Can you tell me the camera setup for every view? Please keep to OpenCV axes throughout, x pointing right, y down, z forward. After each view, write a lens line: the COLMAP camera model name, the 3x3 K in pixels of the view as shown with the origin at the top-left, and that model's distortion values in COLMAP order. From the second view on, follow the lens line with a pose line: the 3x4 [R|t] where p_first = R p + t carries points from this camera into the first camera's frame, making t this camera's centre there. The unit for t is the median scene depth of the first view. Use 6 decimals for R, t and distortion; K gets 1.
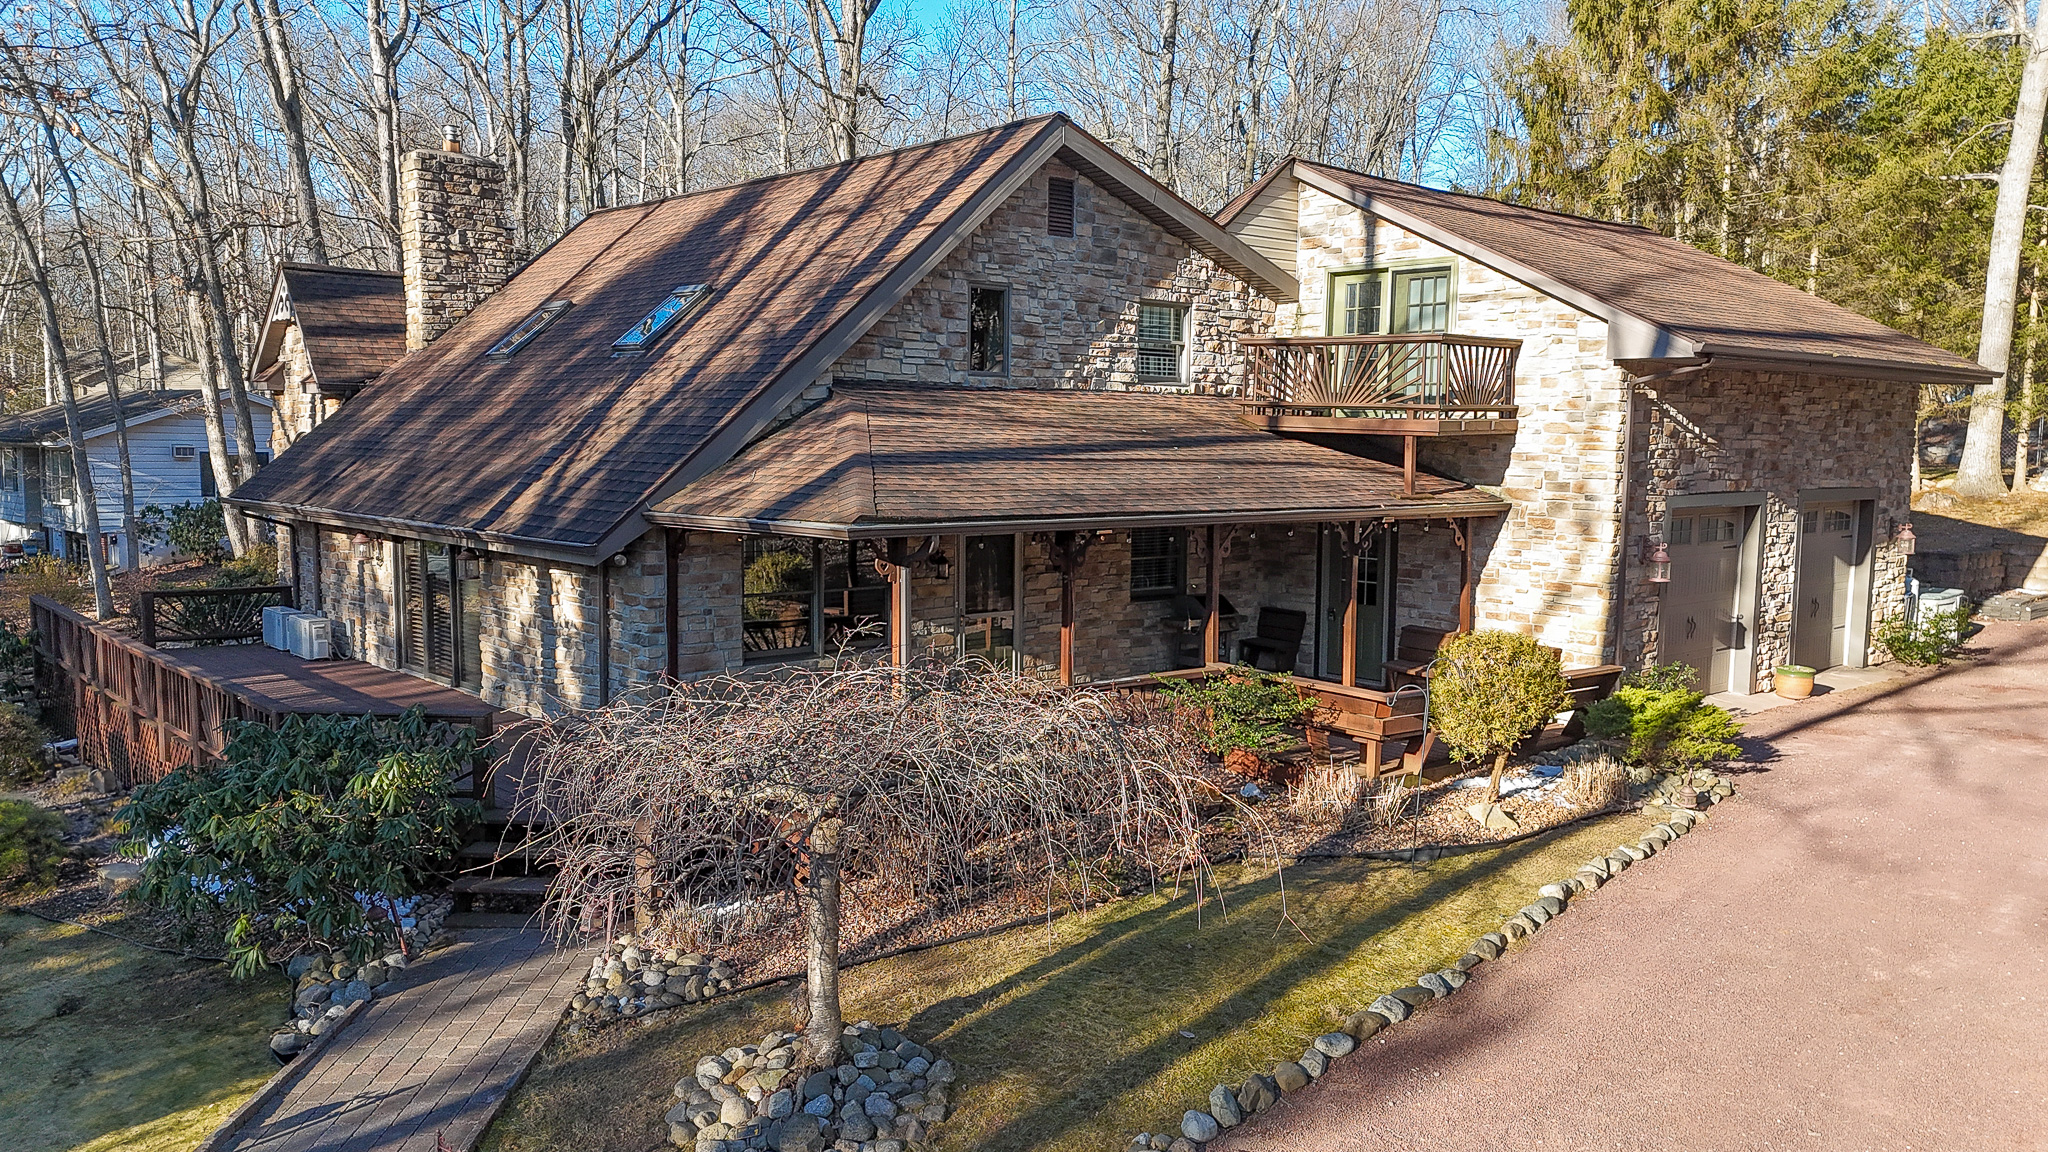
lens RADIAL K [[1527.1, 0, 1024.0], [0, 1527.1, 576.0], [0, 0, 1]] dist [0.101302, -0.116815]
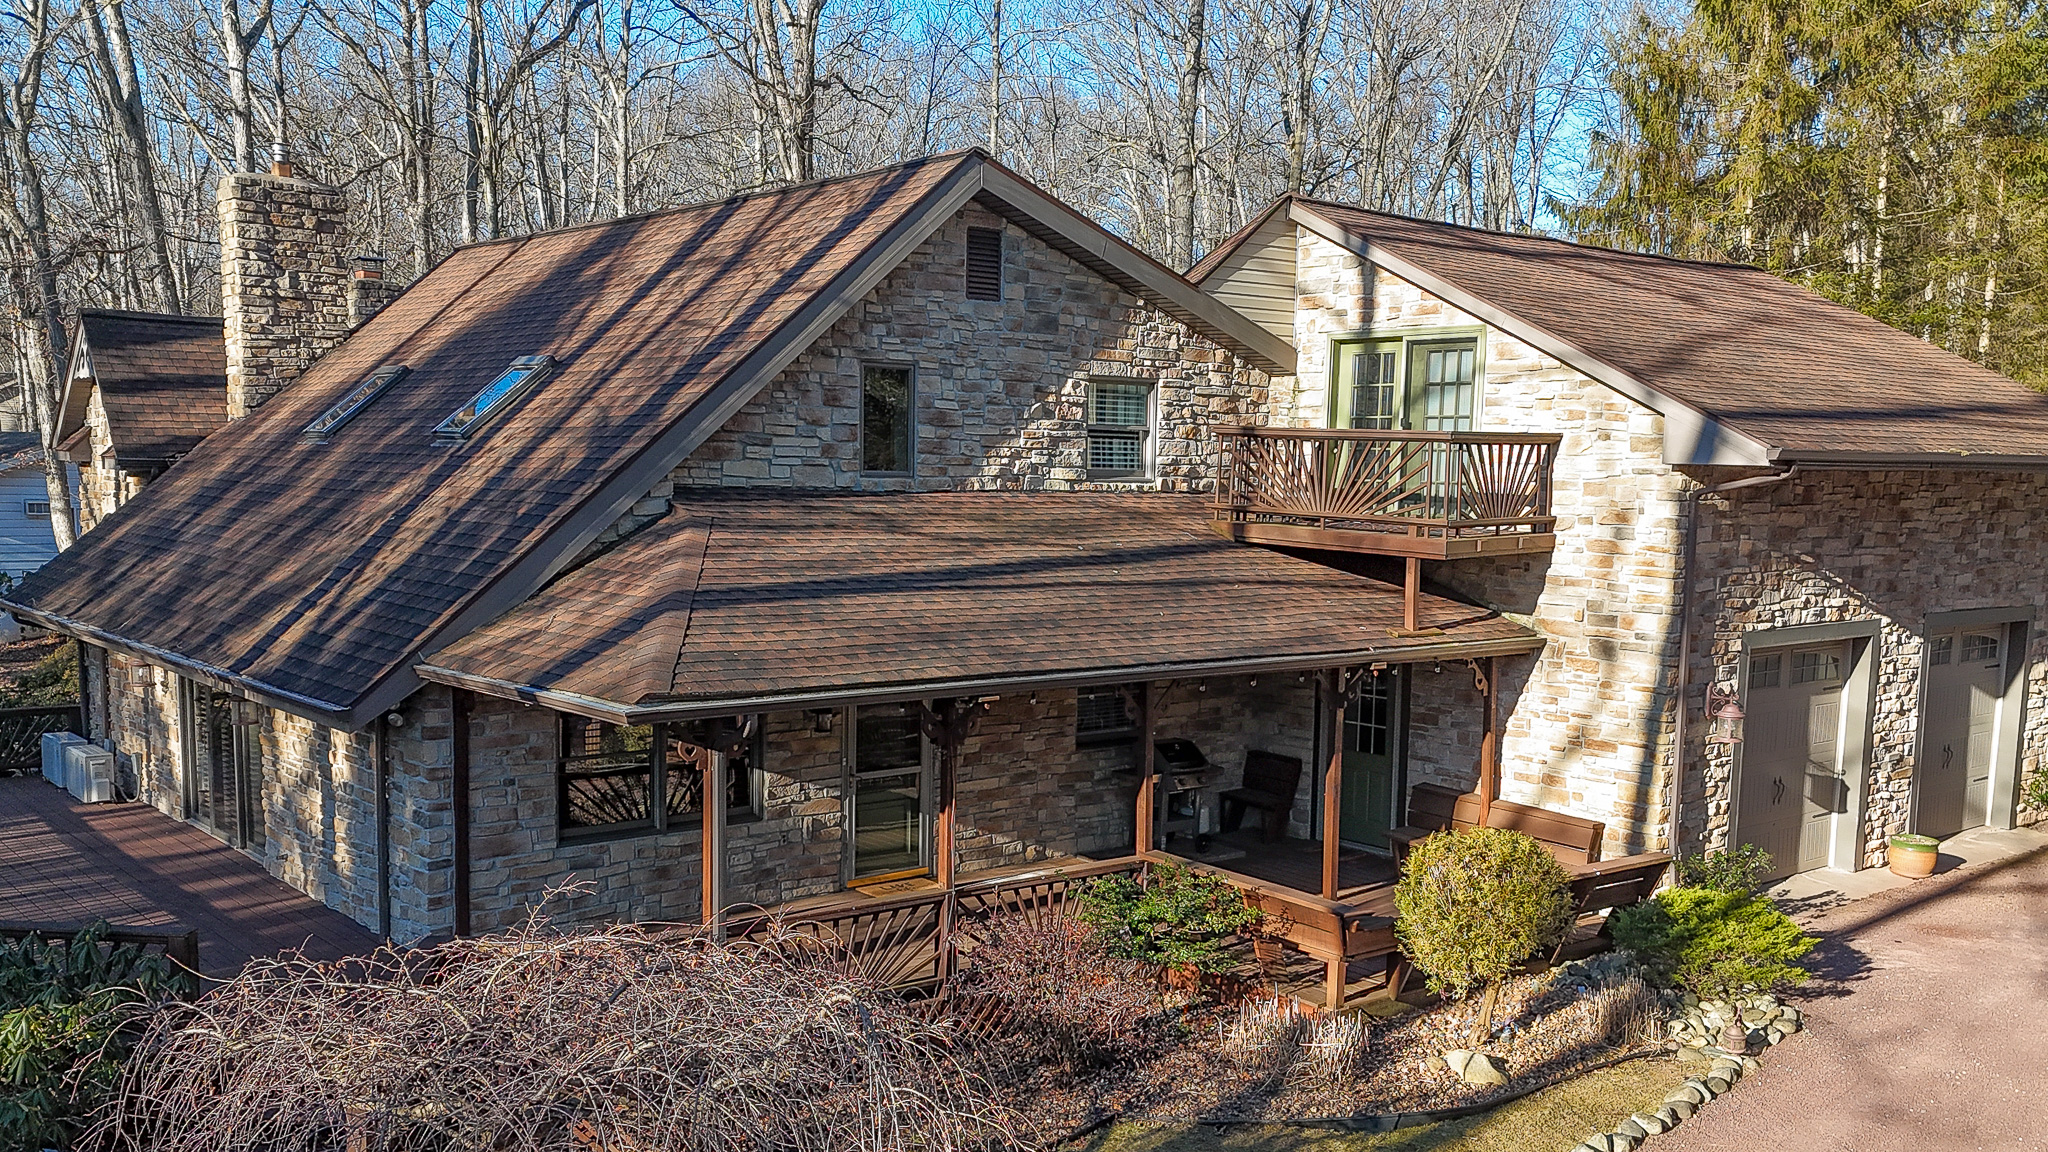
lens RADIAL K [[1779.3, 0, 1025.5], [0, 1779.3, 668.2], [0, 0, 1]] dist [0.110507, -0.131760]
pose [[0.999408, 0.010575, -0.032738, 0.074821], [-0.009830, 0.999691, 0.022843, -0.048508], [0.032969, -0.022508, 0.999203, 0.060350]]
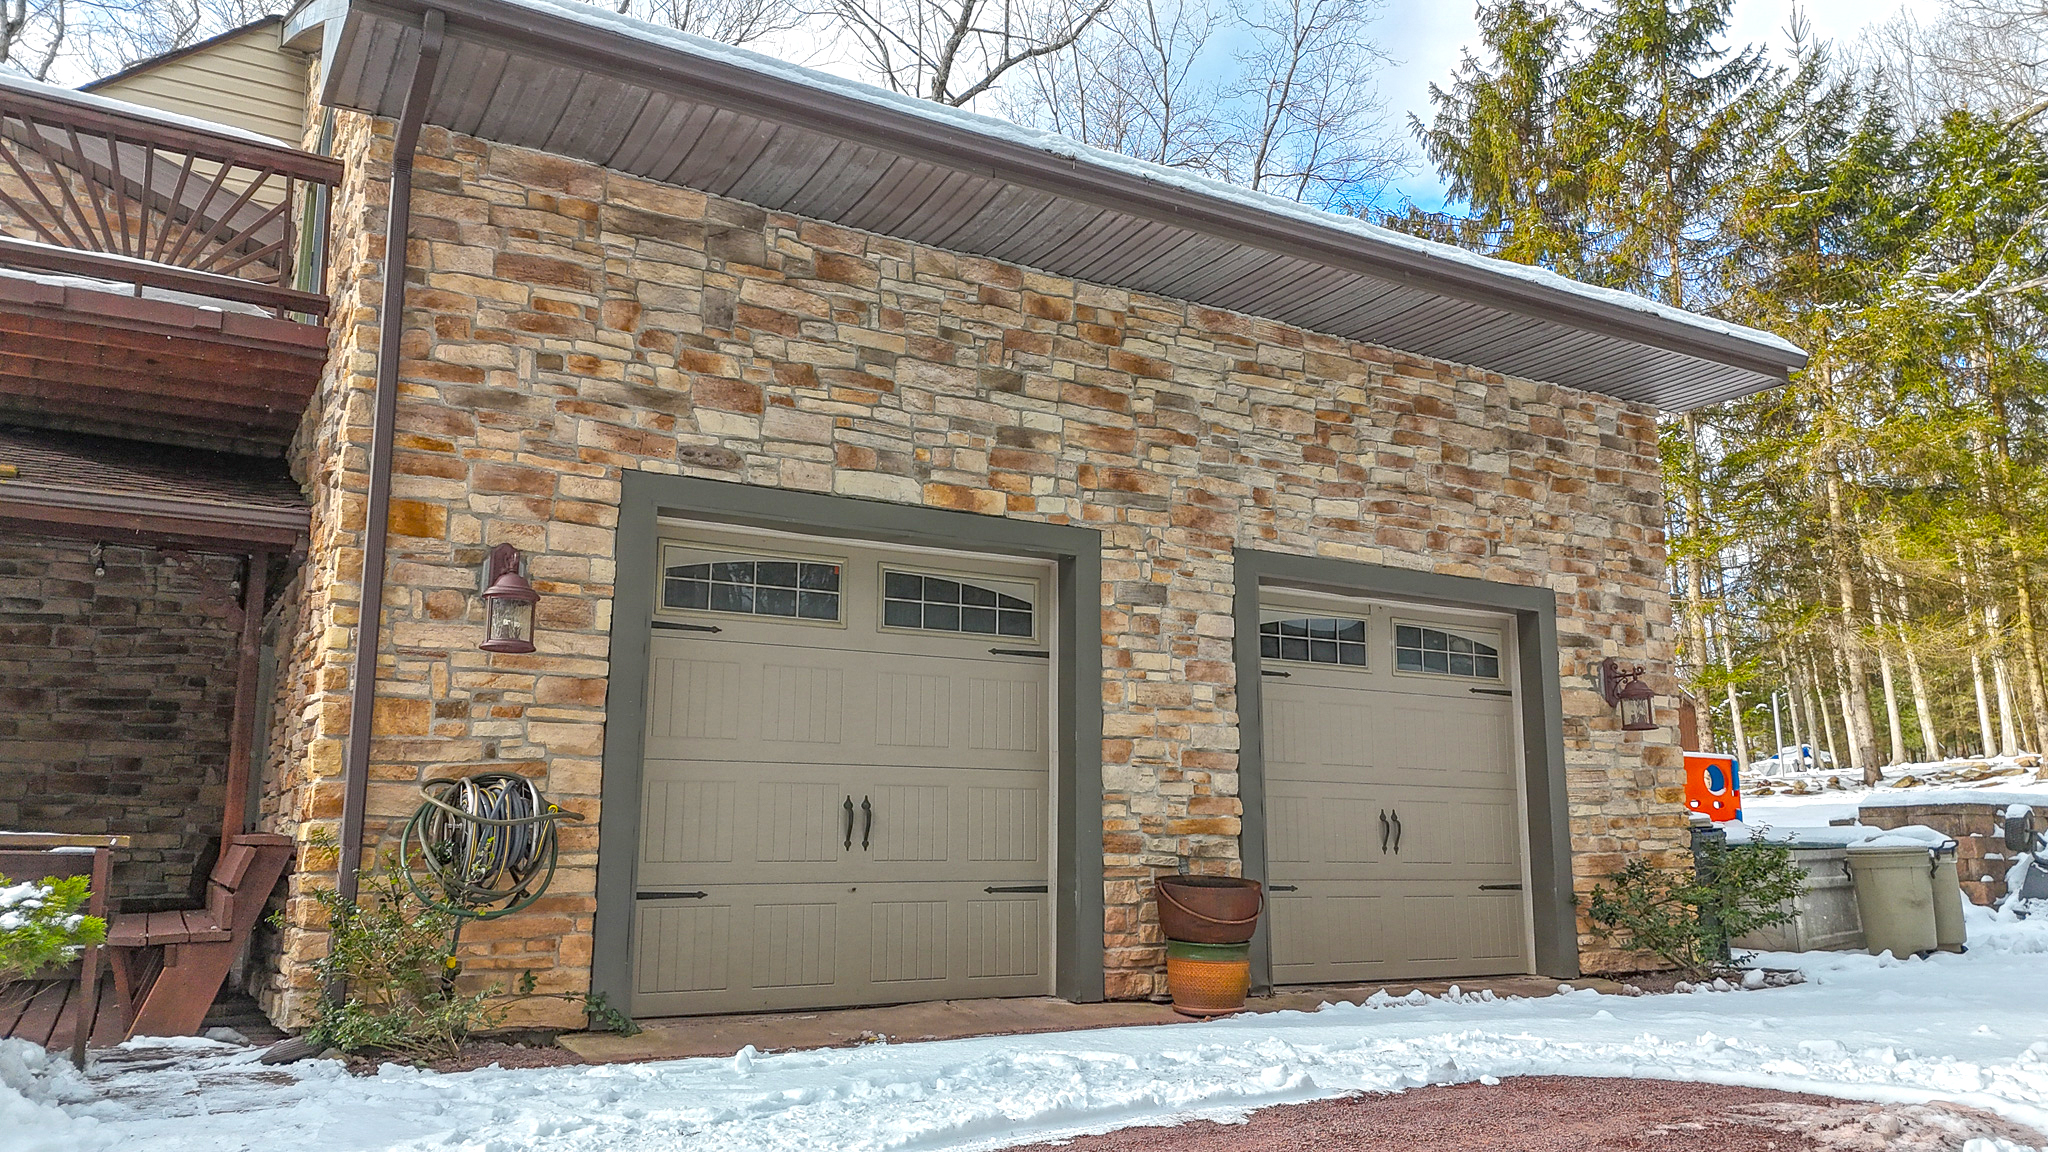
lens RADIAL K [[1500.7, 0, 1019.9], [0, 1500.7, 578.5], [0, 0, 1]] dist [0.095256, -0.098420]
pose [[0.978800, -0.052291, -0.198032, 0.574383], [-0.004922, 0.960577, -0.277971, 0.085587], [0.204760, 0.273053, 0.939955, 0.623237]]
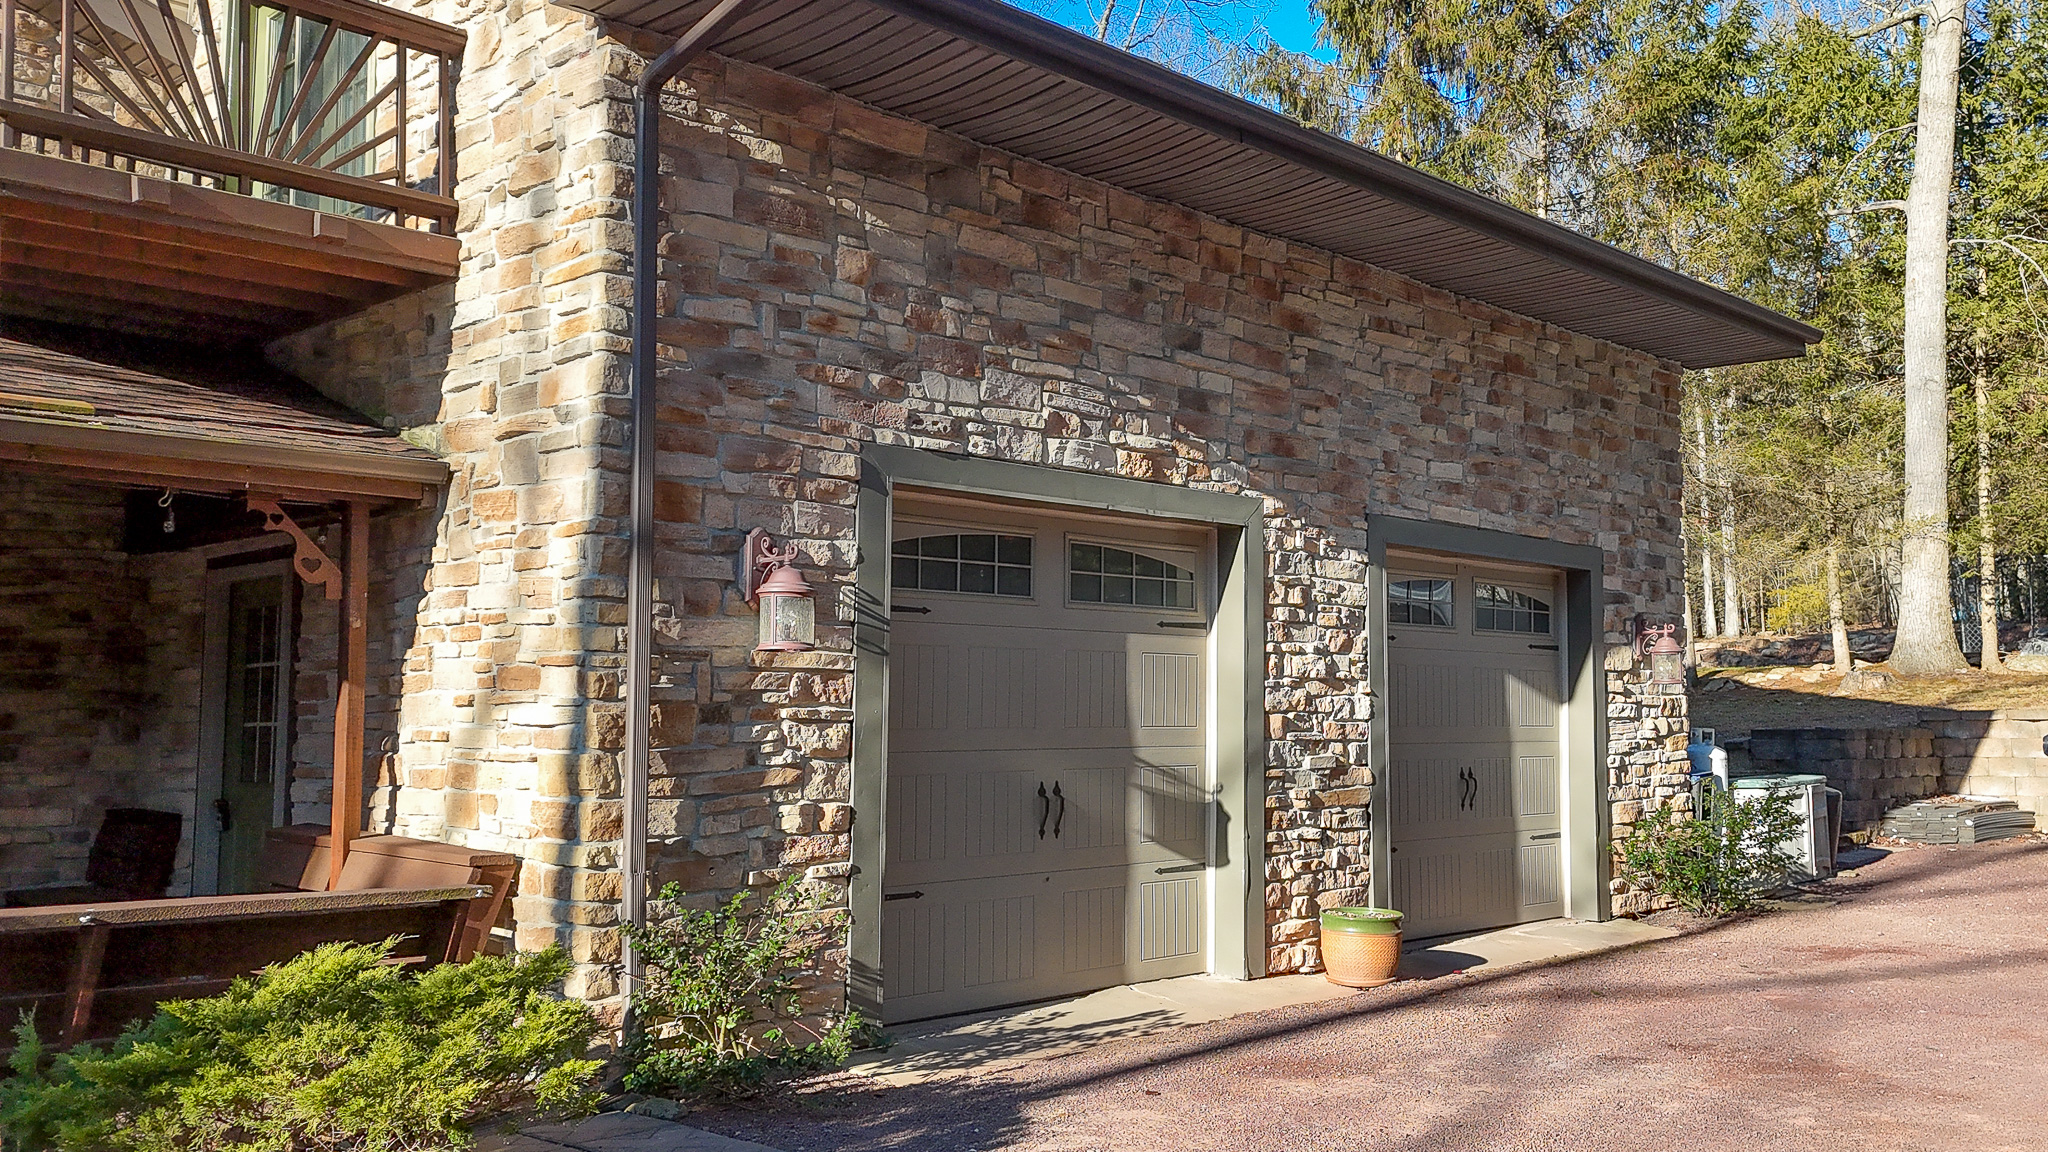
lens RADIAL K [[1756.6, 0, 1209.8], [0, 1756.6, 576.8], [0, 0, 1]] dist [0.106541, -0.128650]
pose [[0.993886, -0.008682, 0.110065, 0.433882], [0.028036, 0.984073, -0.175541, 0.056749], [-0.106788, 0.177554, 0.978300, 0.553979]]
